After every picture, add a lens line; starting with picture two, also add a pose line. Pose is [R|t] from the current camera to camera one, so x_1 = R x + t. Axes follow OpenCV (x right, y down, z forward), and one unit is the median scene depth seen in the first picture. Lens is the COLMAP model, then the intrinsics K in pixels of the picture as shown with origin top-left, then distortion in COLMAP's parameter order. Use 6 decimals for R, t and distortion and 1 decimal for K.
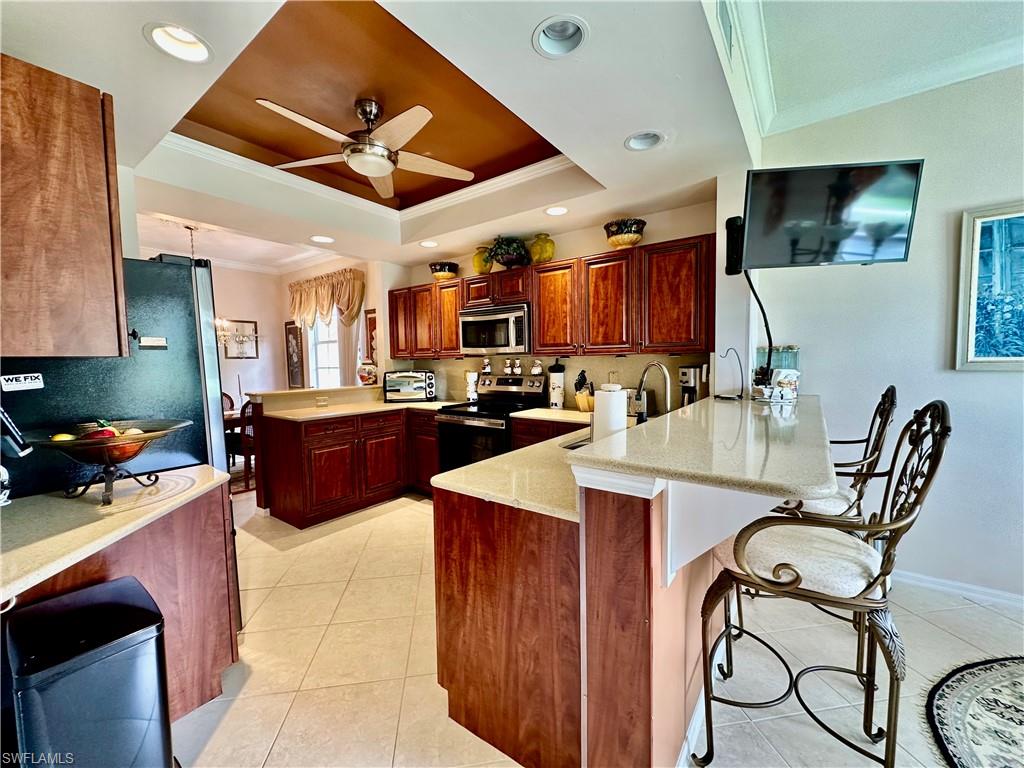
lens RADIAL K [[408.8, 0, 511.8], [0, 408.8, 382.6], [0, 0, 1]] dist [-0.003964, 0.000400]
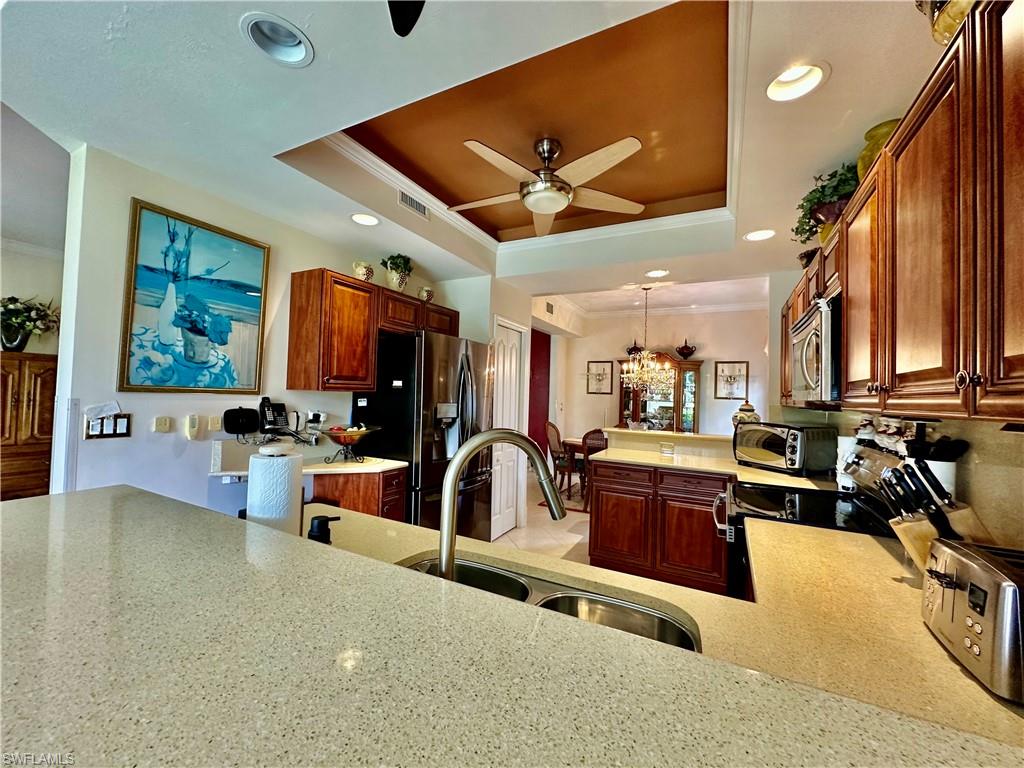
lens RADIAL K [[408.8, 0, 511.8], [0, 408.8, 382.6], [0, 0, 1]] dist [-0.003964, 0.000400]
pose [[0.156441, -0.009257, -0.987644, 0.440990], [-0.092405, 0.995433, -0.023967, -0.046826], [0.983355, 0.095013, 0.154871, 0.570762]]
